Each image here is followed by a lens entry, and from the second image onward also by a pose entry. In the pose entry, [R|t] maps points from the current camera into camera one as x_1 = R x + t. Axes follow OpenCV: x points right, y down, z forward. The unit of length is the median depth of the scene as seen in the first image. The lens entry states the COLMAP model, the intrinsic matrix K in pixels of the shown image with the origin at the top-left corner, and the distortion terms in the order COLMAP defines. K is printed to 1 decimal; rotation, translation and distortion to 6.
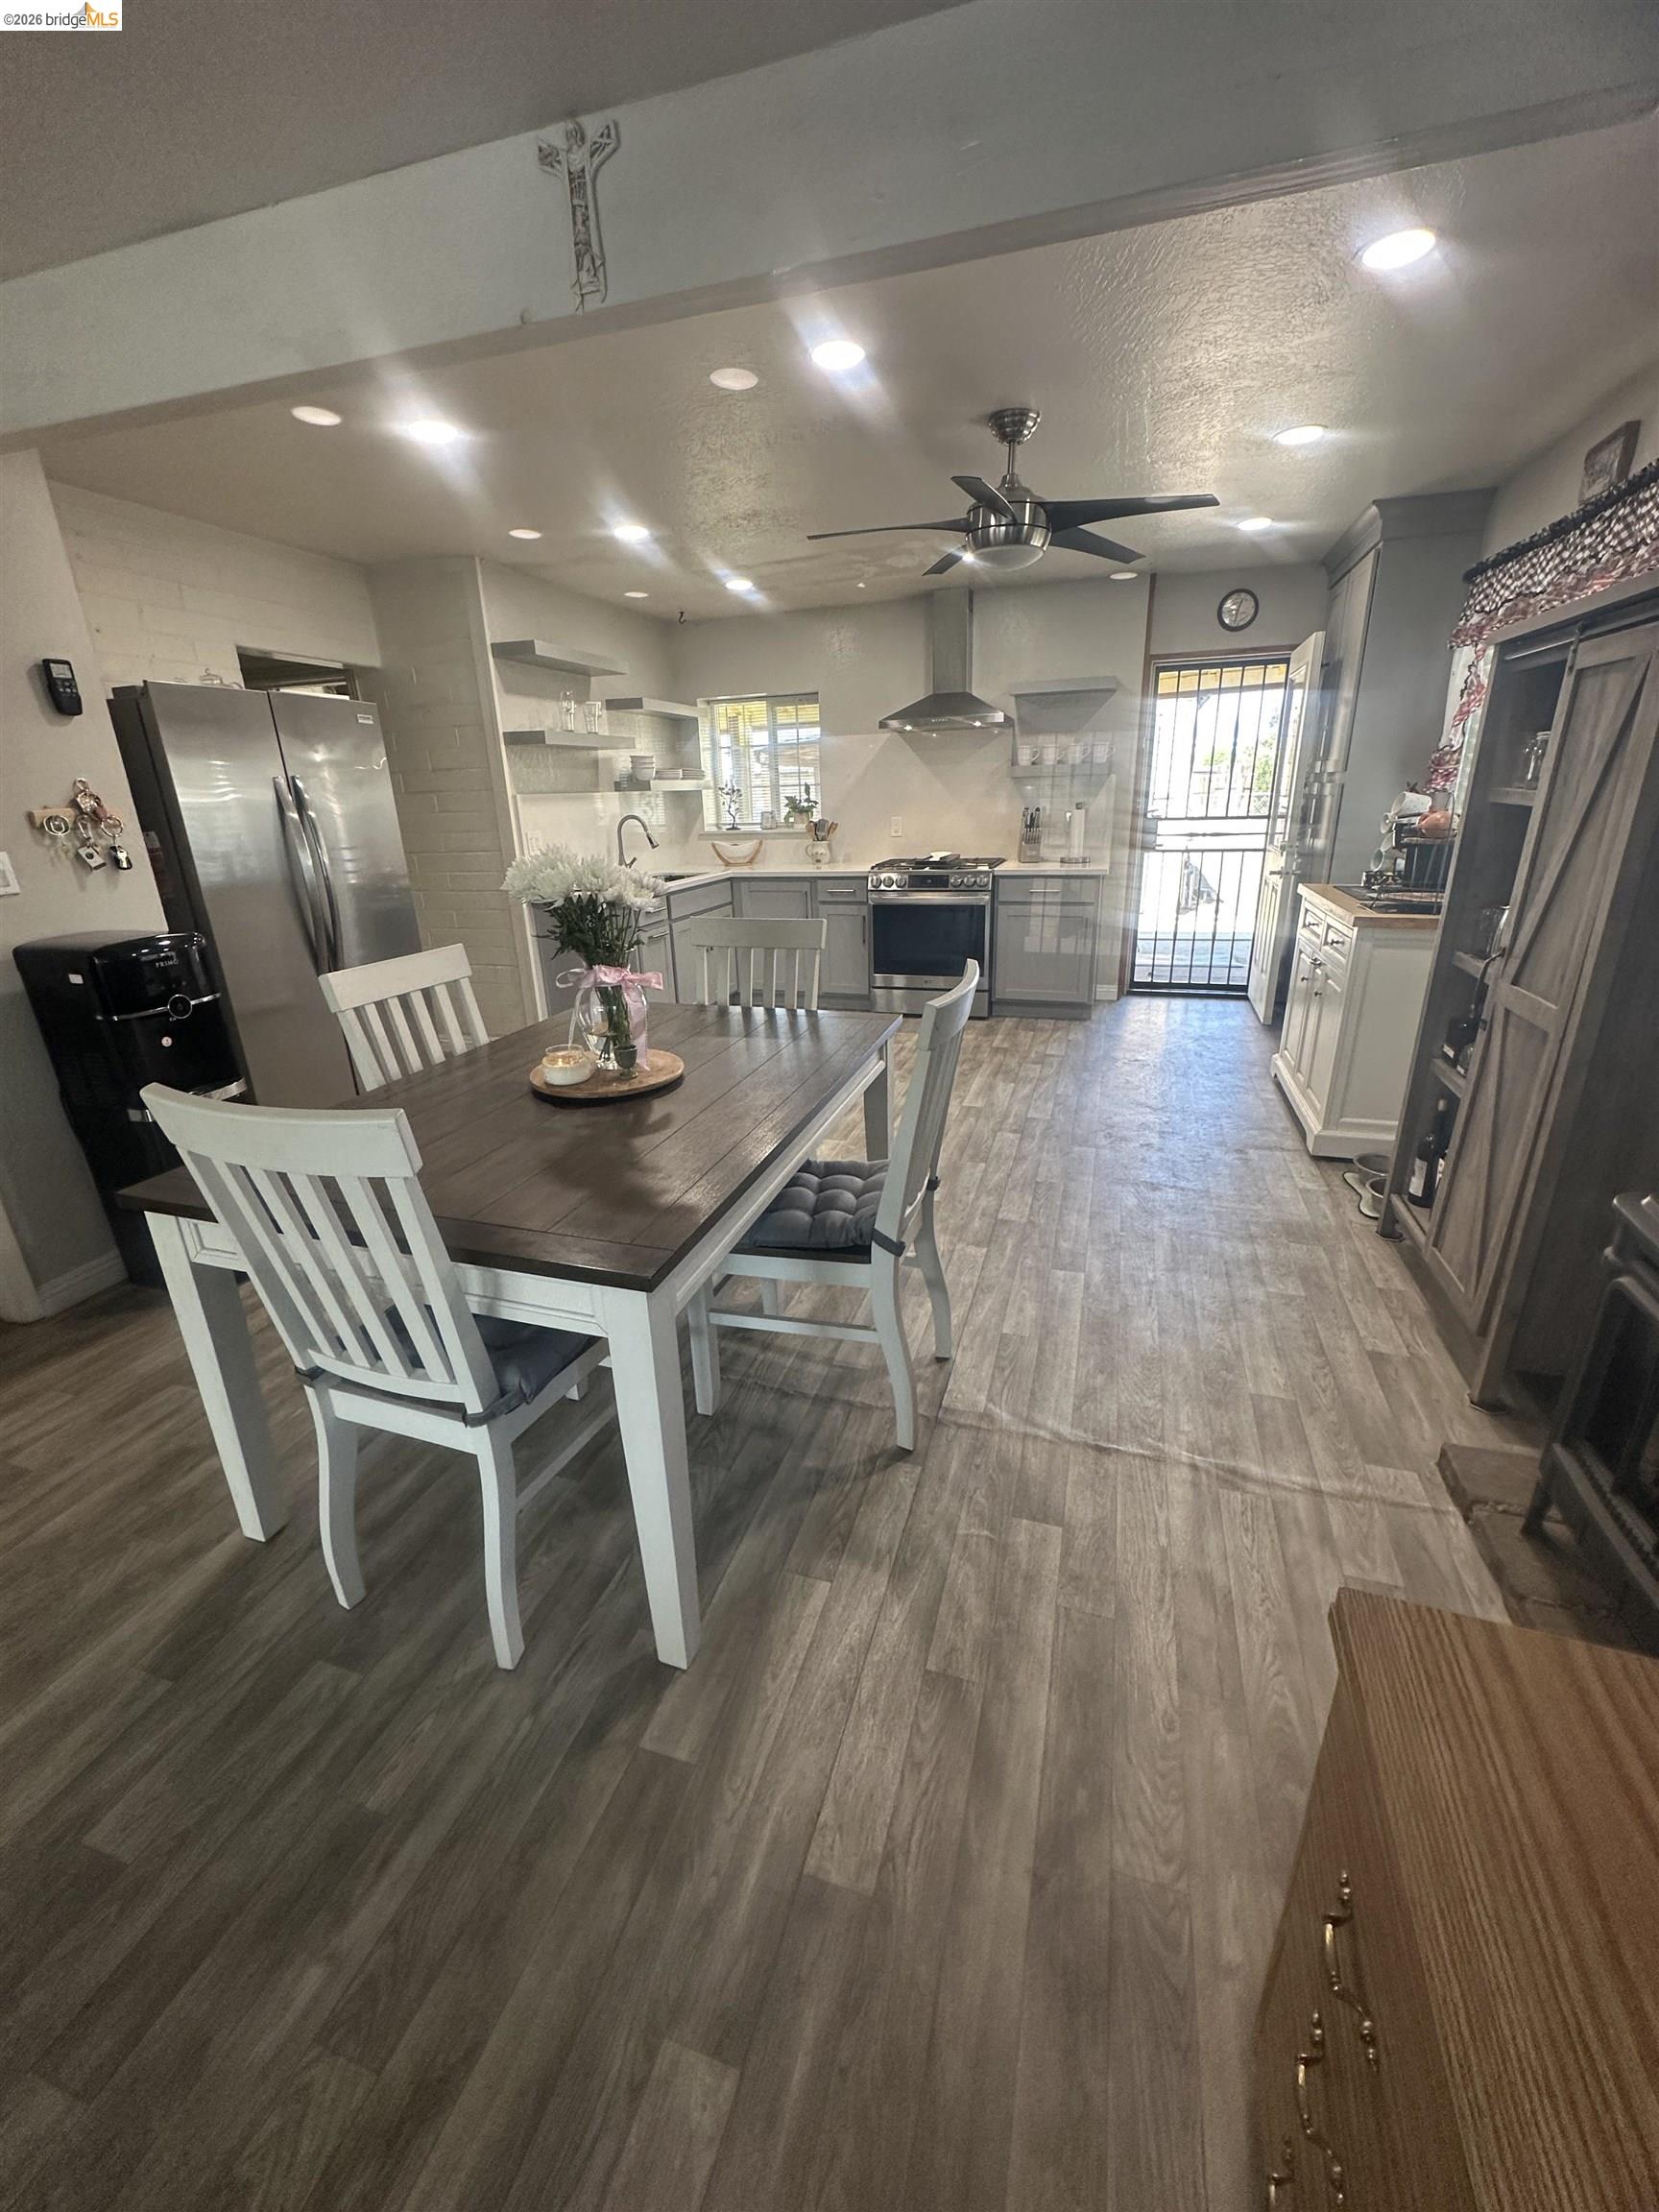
lens RADIAL K [[883.5, 0, 829.9], [0, 883.5, 1094.7], [0, 0, 1]] dist [0.012612, 0.000331]
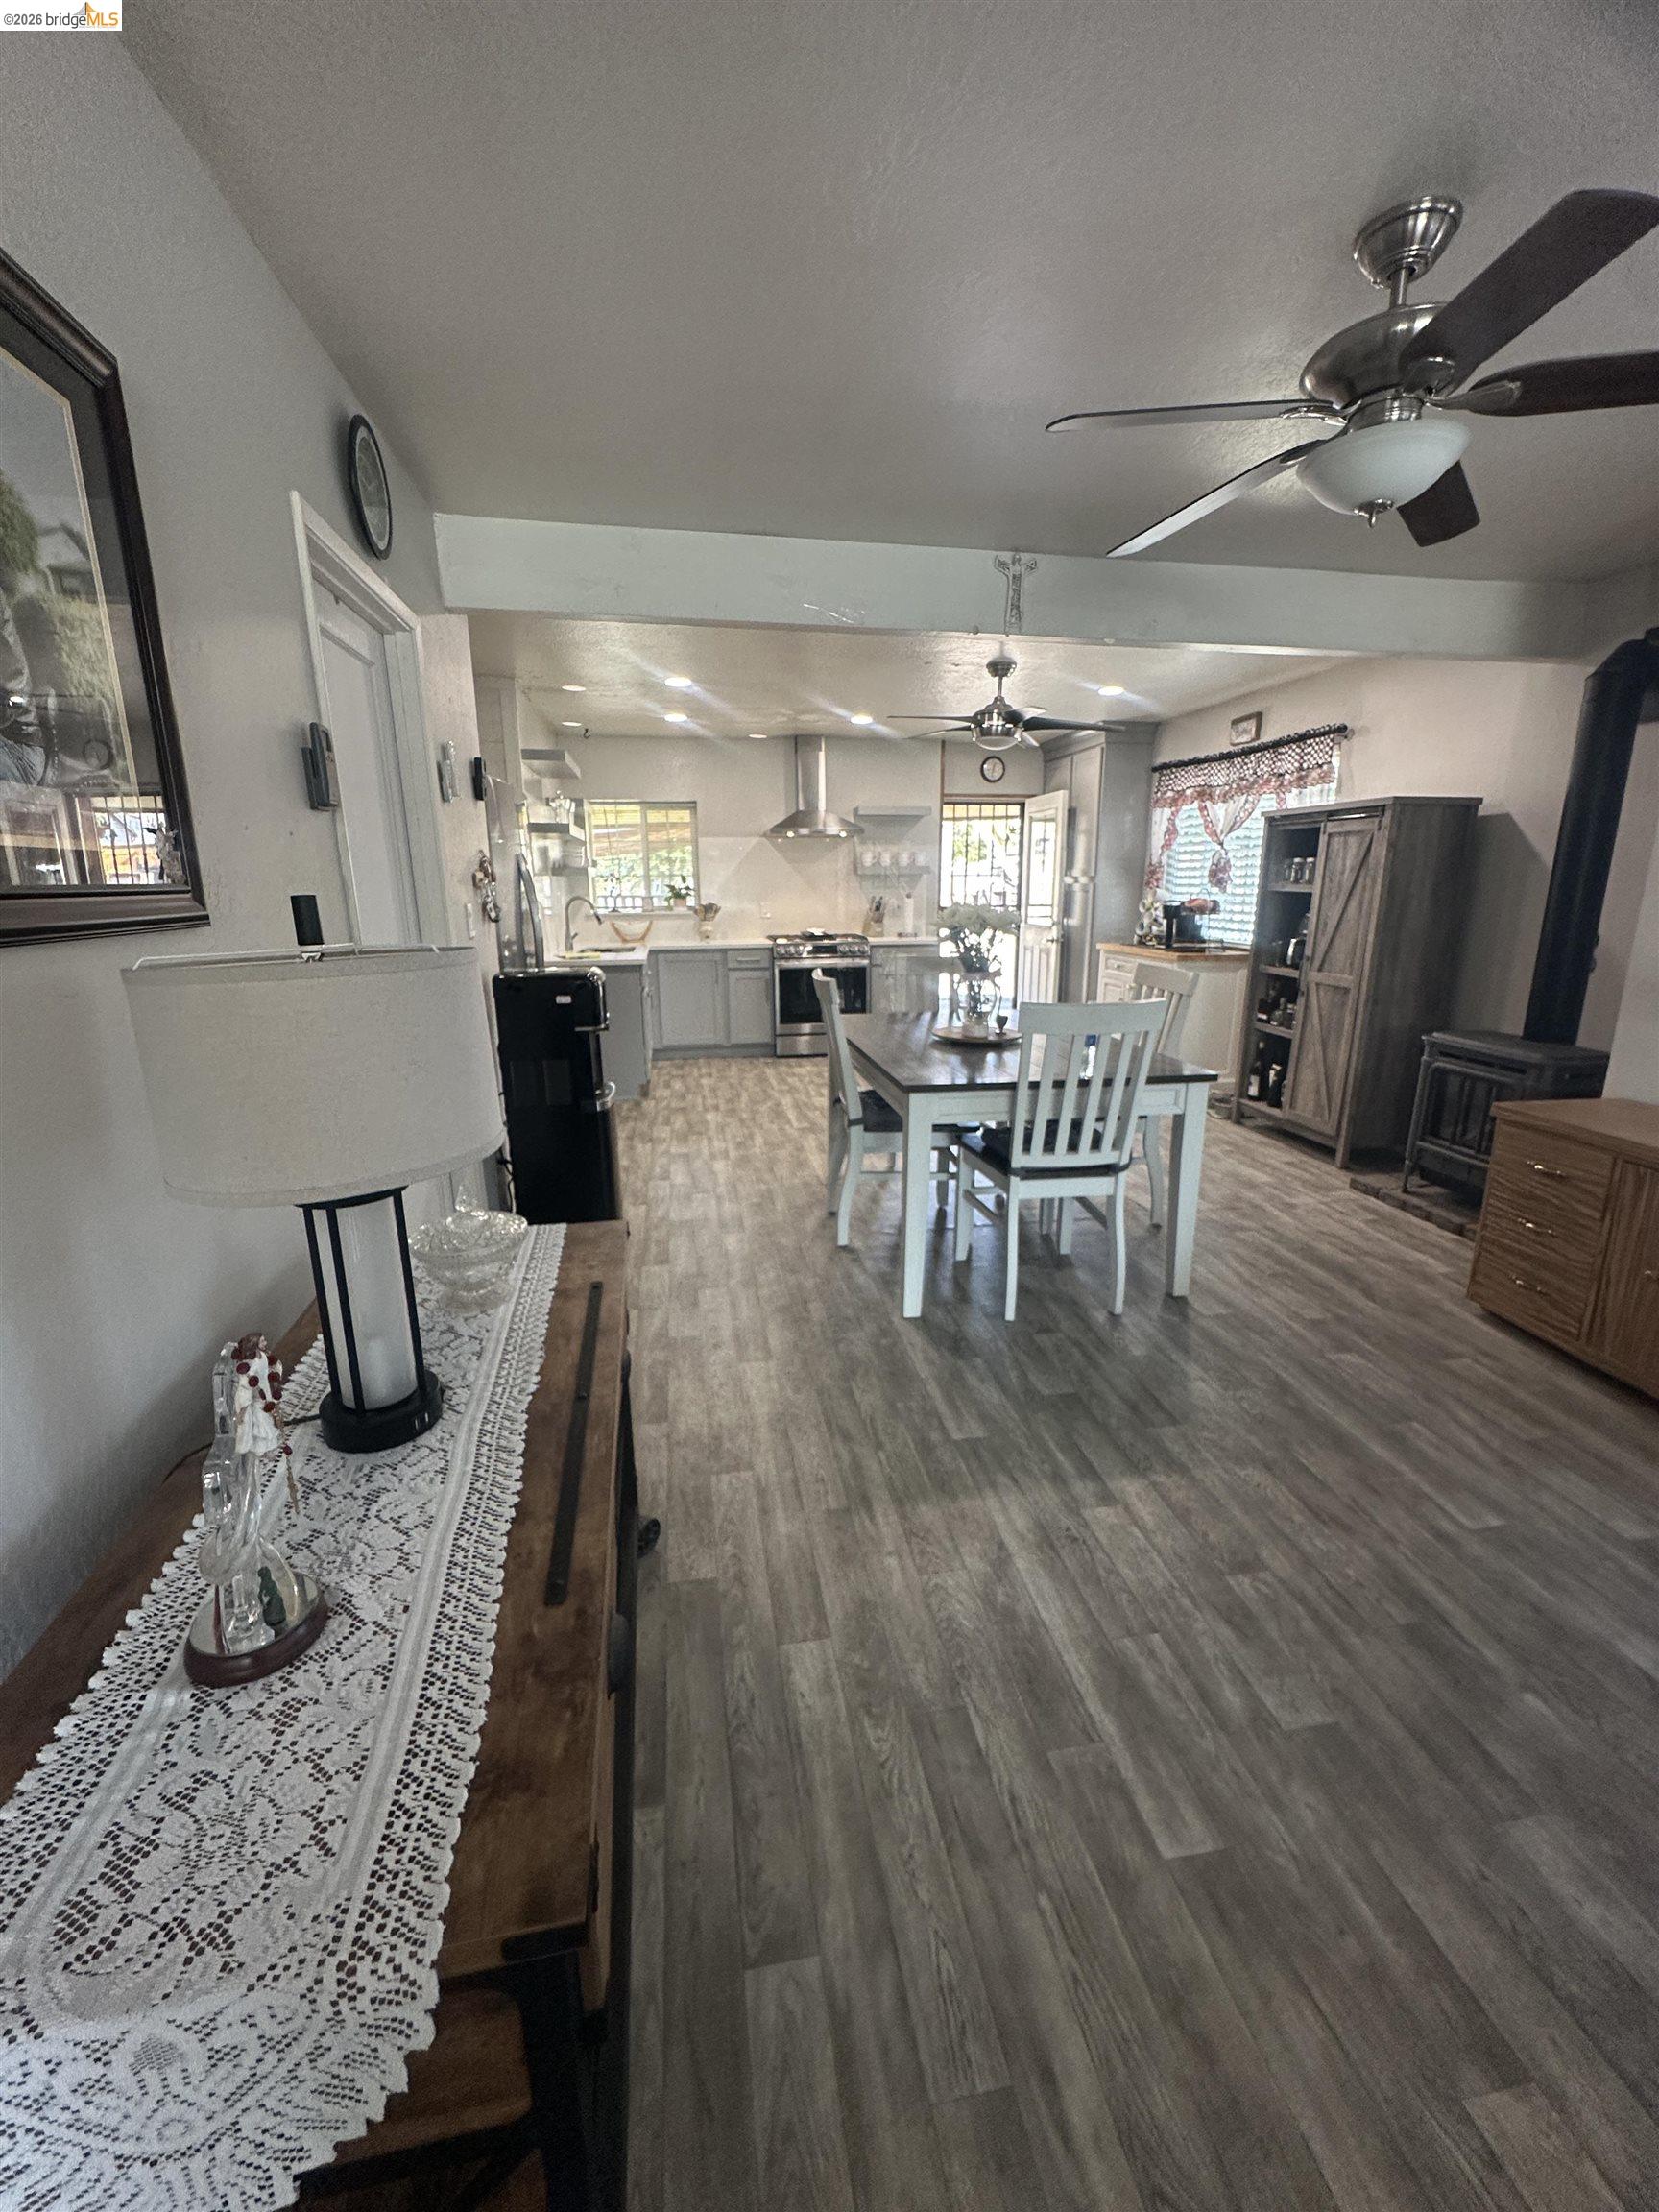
lens RADIAL K [[883.5, 0, 846.2], [0, 883.5, 1102.4], [0, 0, 1]] dist [0.012612, 0.000331]
pose [[0.885941, -0.091054, 0.454772, -1.039751], [0.133417, 0.989127, -0.061866, 0.140016], [-0.444194, 0.115484, 0.888457, -0.299276]]
